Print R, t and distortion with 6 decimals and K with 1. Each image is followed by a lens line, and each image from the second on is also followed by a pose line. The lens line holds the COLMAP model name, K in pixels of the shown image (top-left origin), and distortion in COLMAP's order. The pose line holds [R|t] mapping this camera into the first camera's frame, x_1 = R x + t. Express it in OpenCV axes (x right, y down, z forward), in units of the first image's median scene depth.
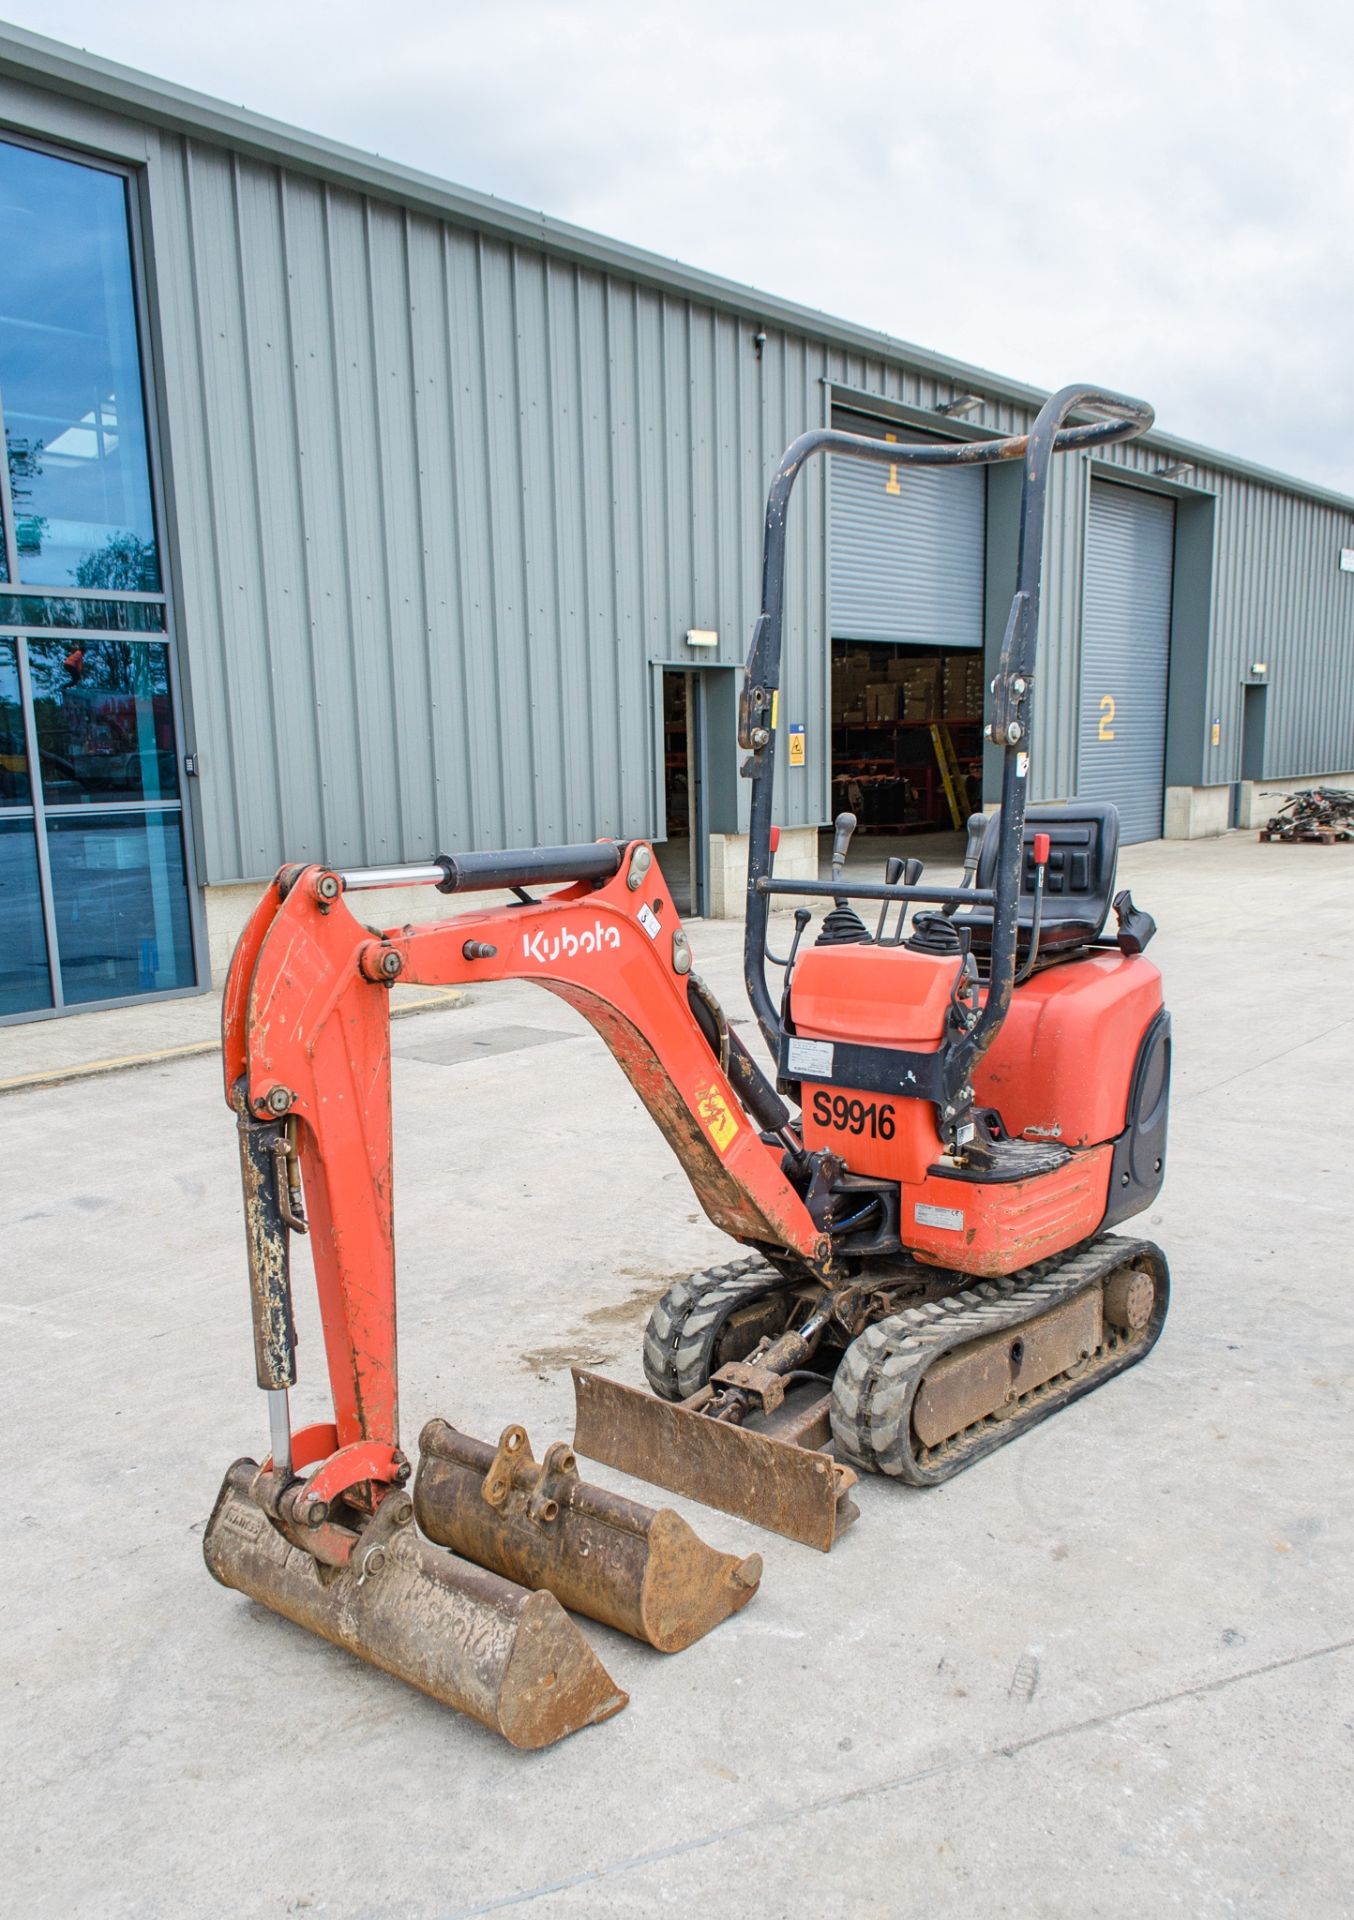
lens RADIAL K [[1608.7, 0, 640.6], [0, 1608.7, 1039.4], [0, 0, 1]] dist [0.034503, -0.013069]
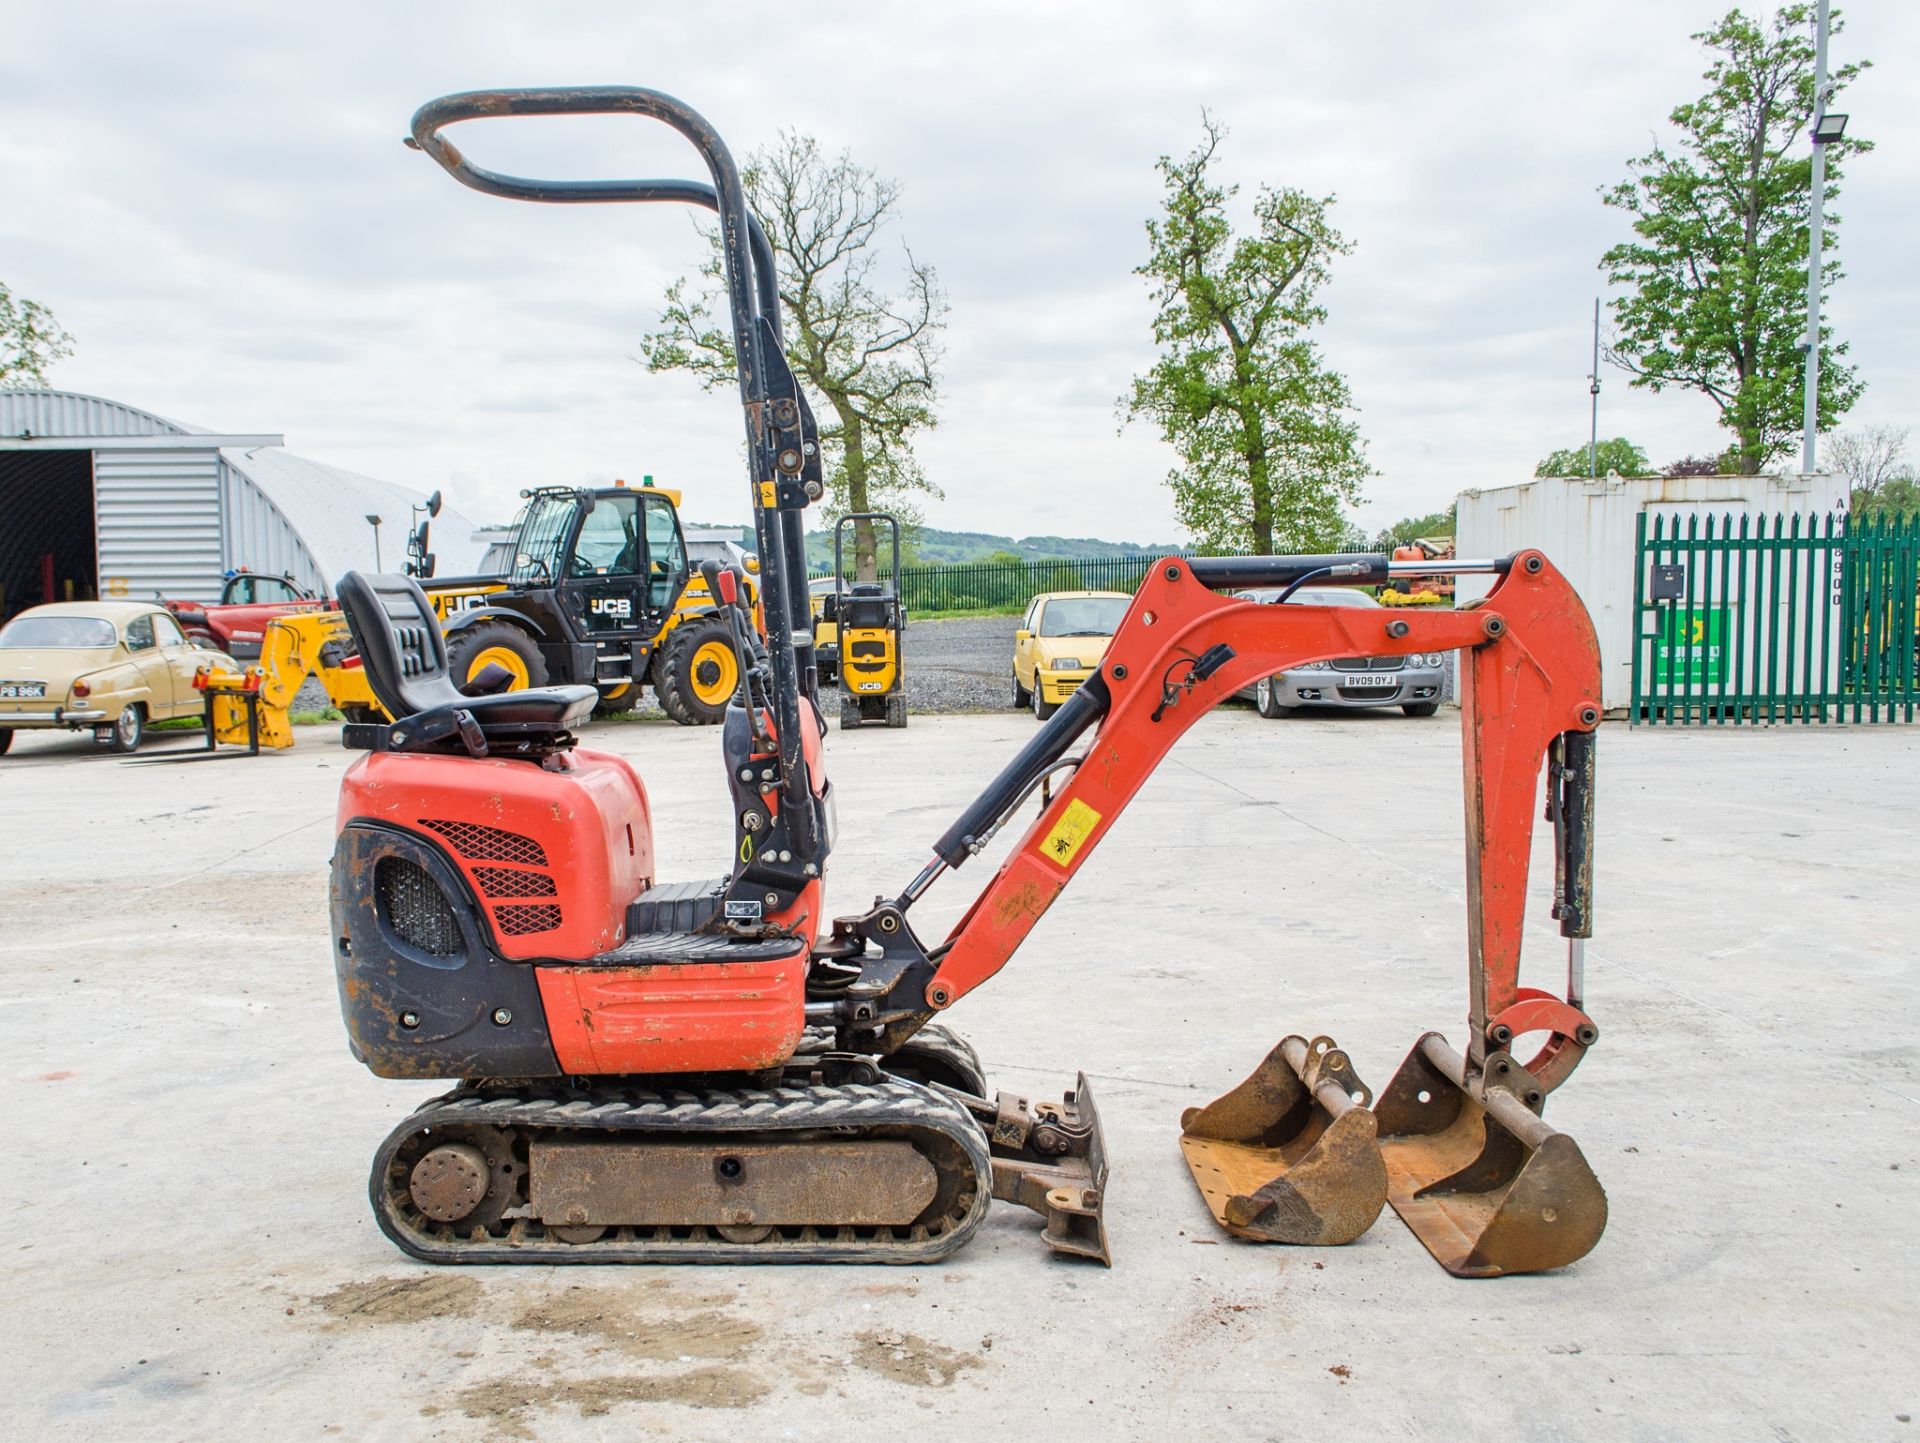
lens RADIAL K [[1684.2, 0, 865.3], [0, 1684.2, 720.0], [0, 0, 1]] dist [0.029696, 0.002543]
pose [[-0.634587, -0.014016, 0.772724, -0.655165], [0.166982, 0.973733, 0.154792, -0.192999], [-0.754597, 0.227260, -0.615578, 1.593196]]
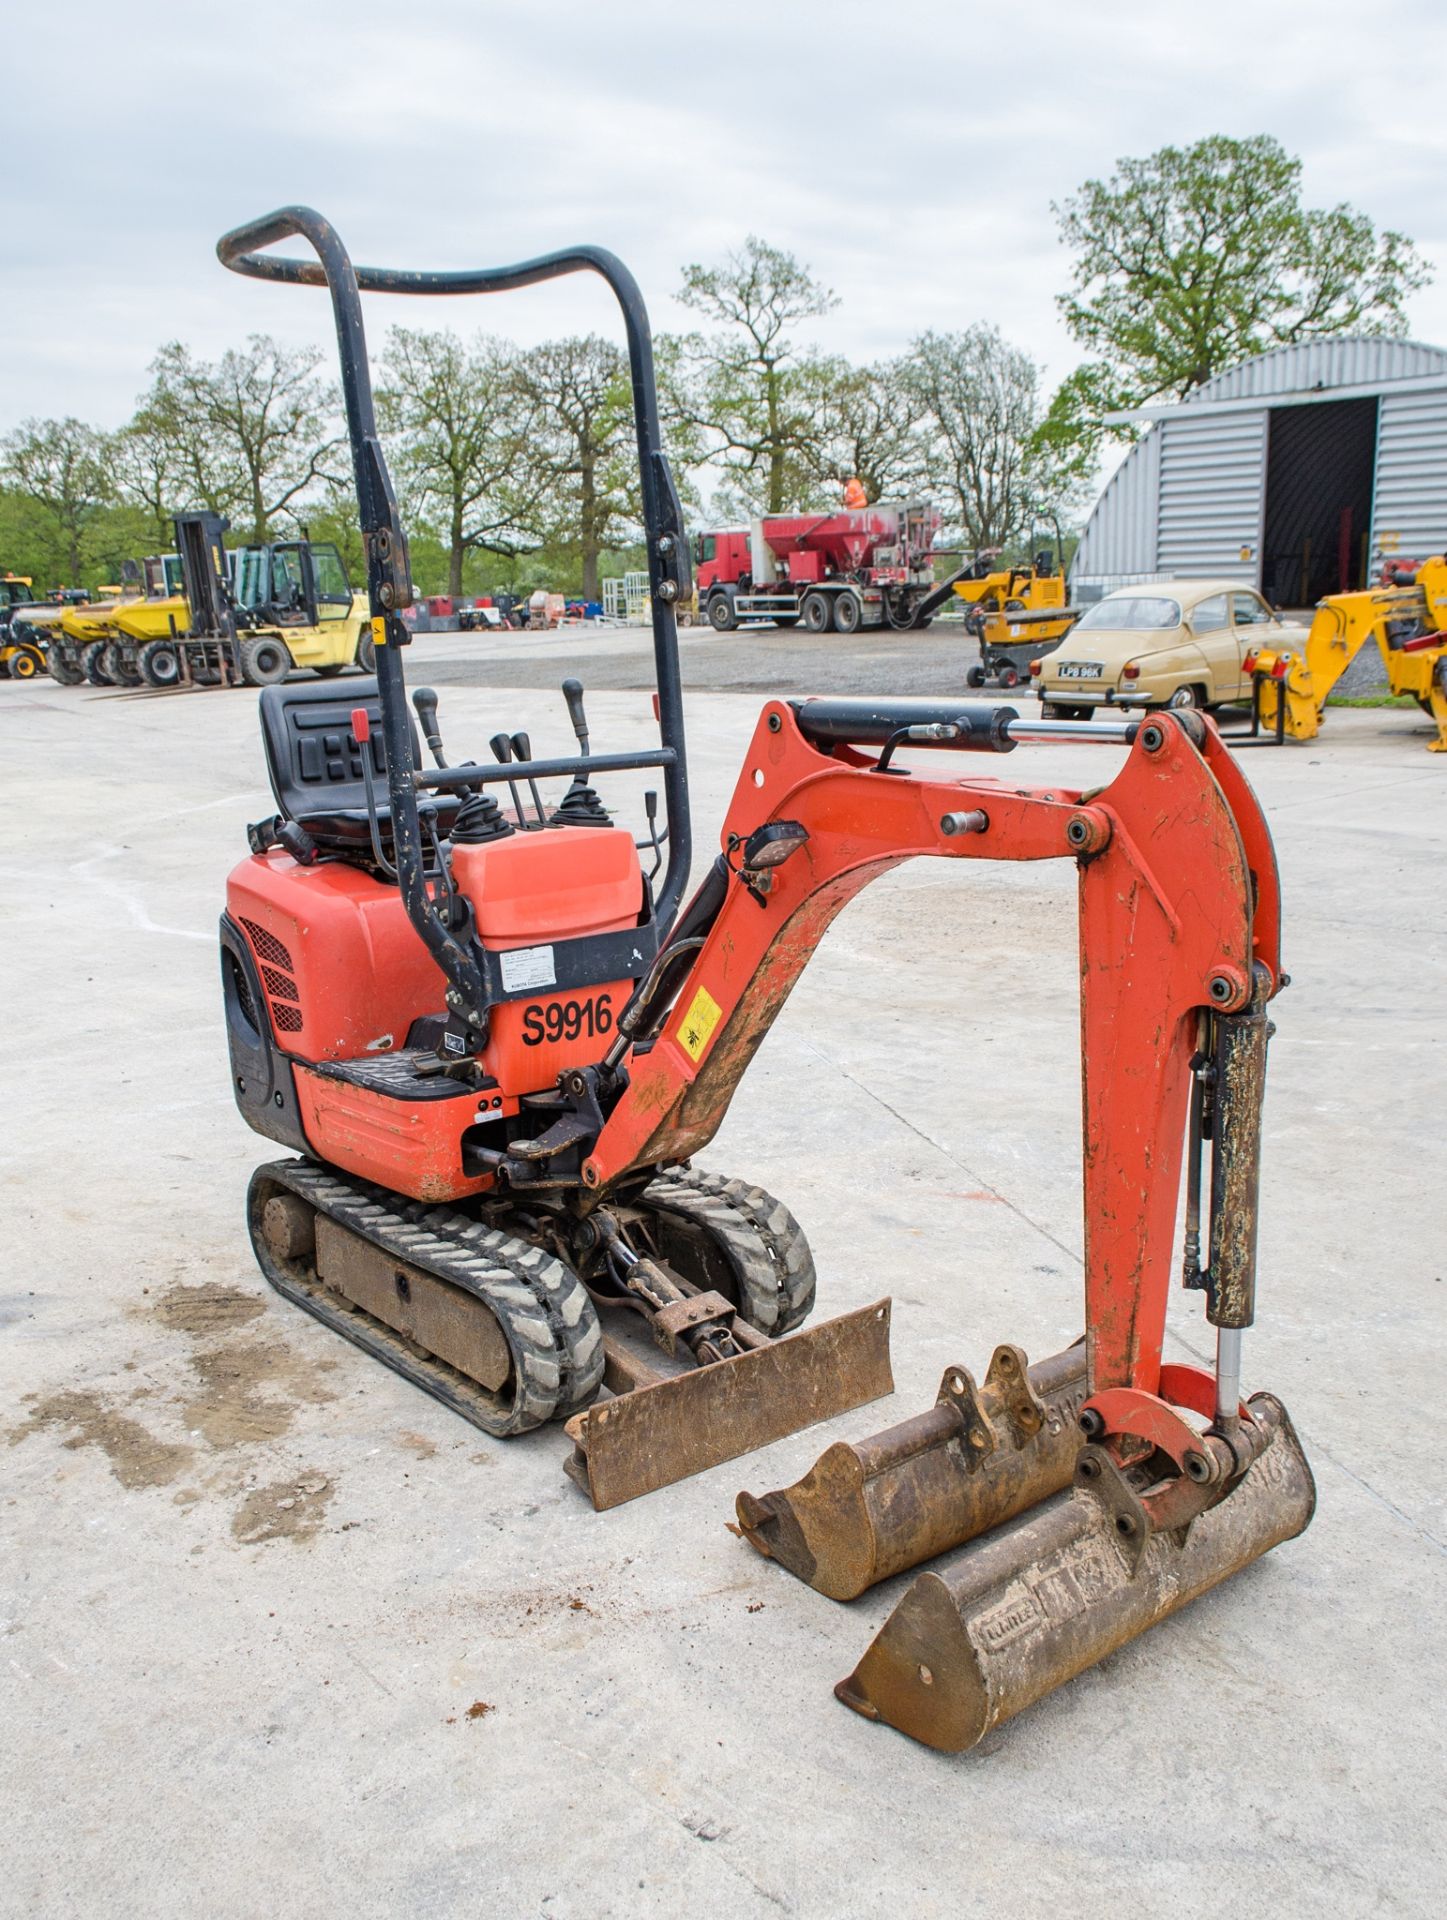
lens RADIAL K [[1728.7, 0, 716.8], [0, 1728.7, 959.3], [0, 0, 1]] dist [0.015425, 0.010461]
pose [[0.159126, -0.185904, 0.969597, -0.789607], [0.202491, 0.967377, 0.152246, -0.116401], [-0.966269, 0.172108, 0.191578, 0.742091]]
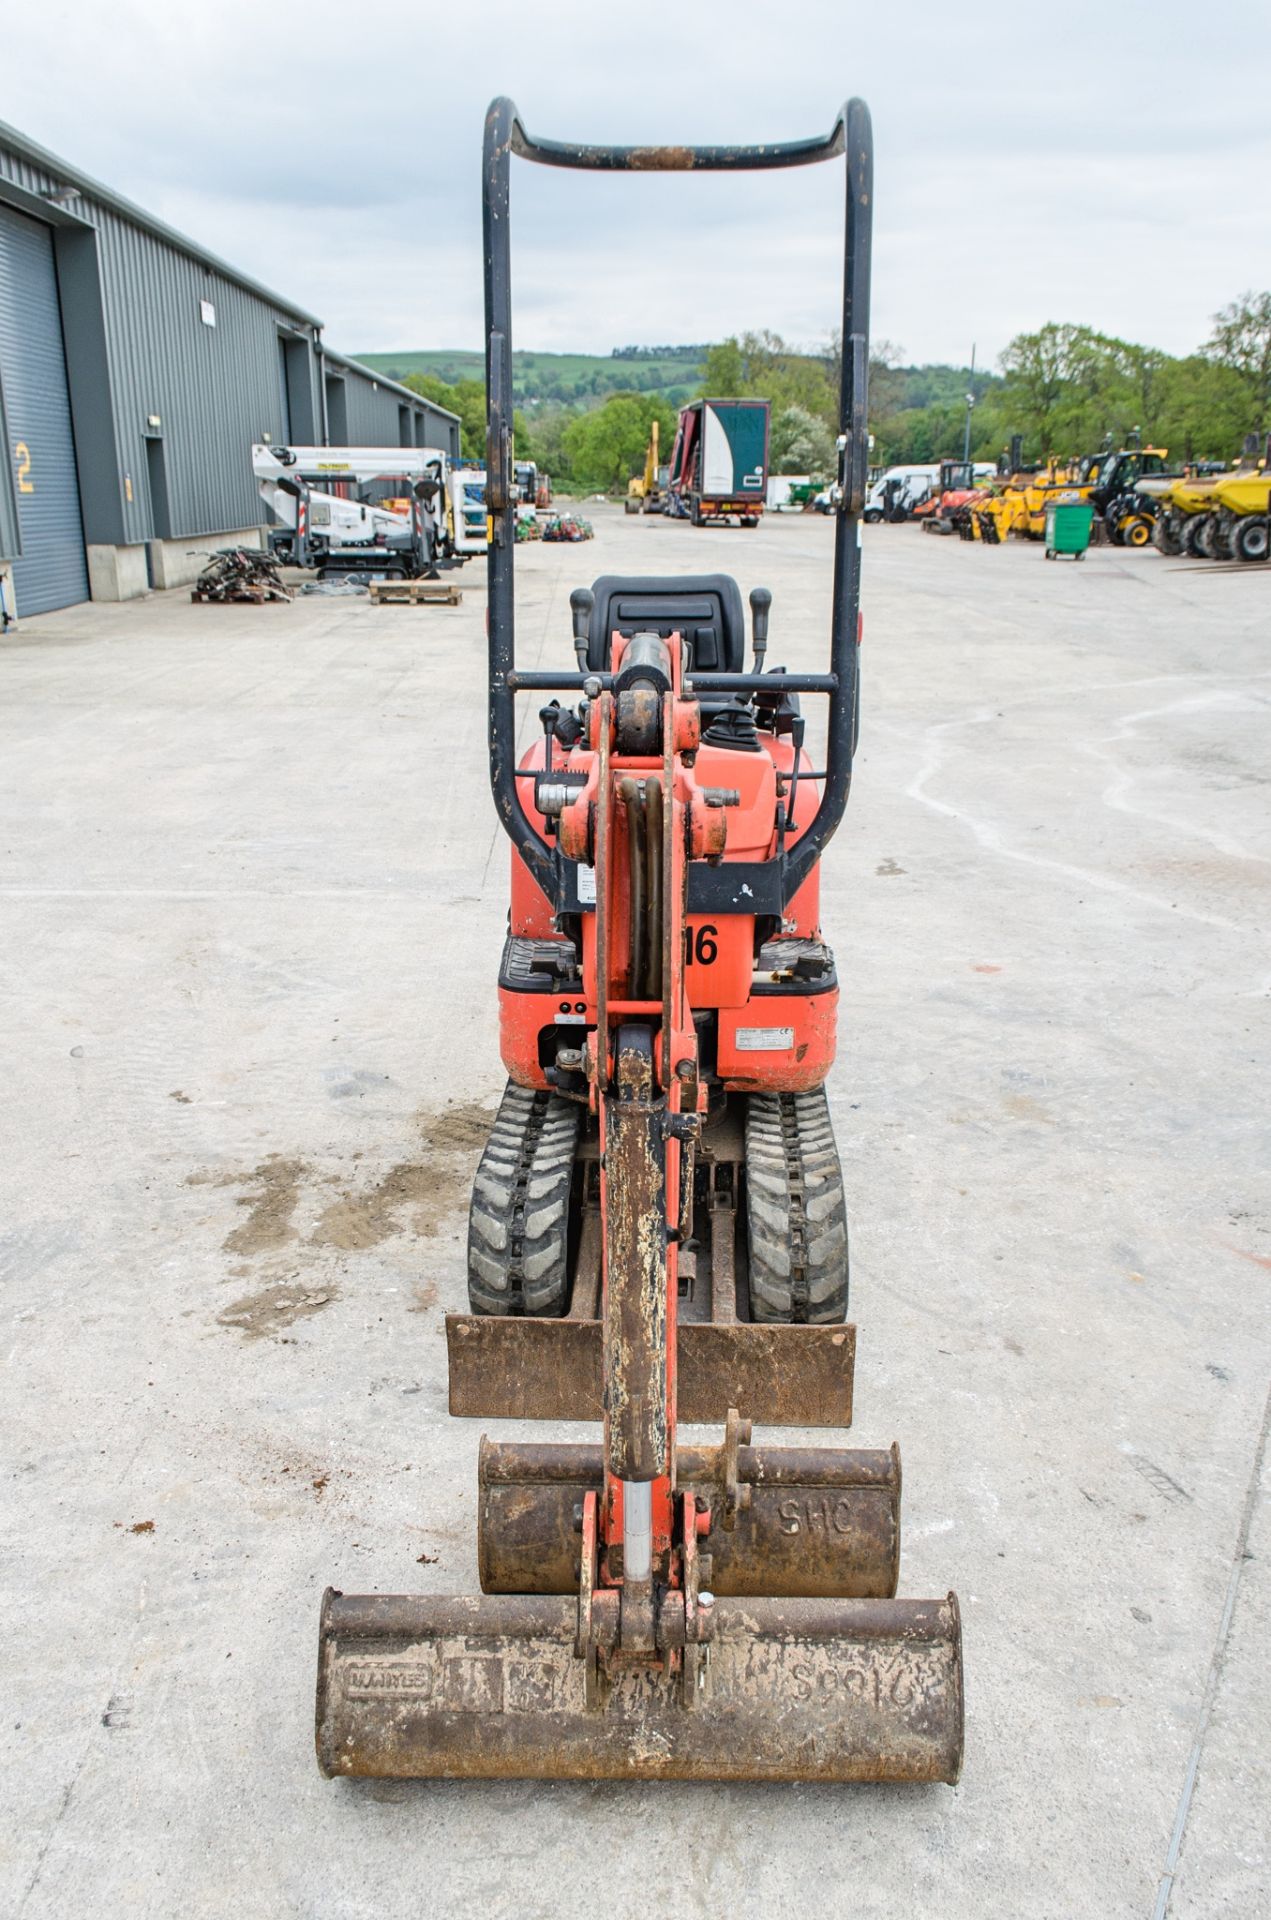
lens RADIAL K [[1614.8, 0, 634.3], [0, 1614.8, 971.9], [0, 0, 1]] dist [0.031716, -0.023505]
pose [[0.761817, -0.163906, 0.626713, -0.436620], [0.098282, 0.985506, 0.138273, -0.060894], [-0.640293, -0.043744, 0.766884, 0.342963]]
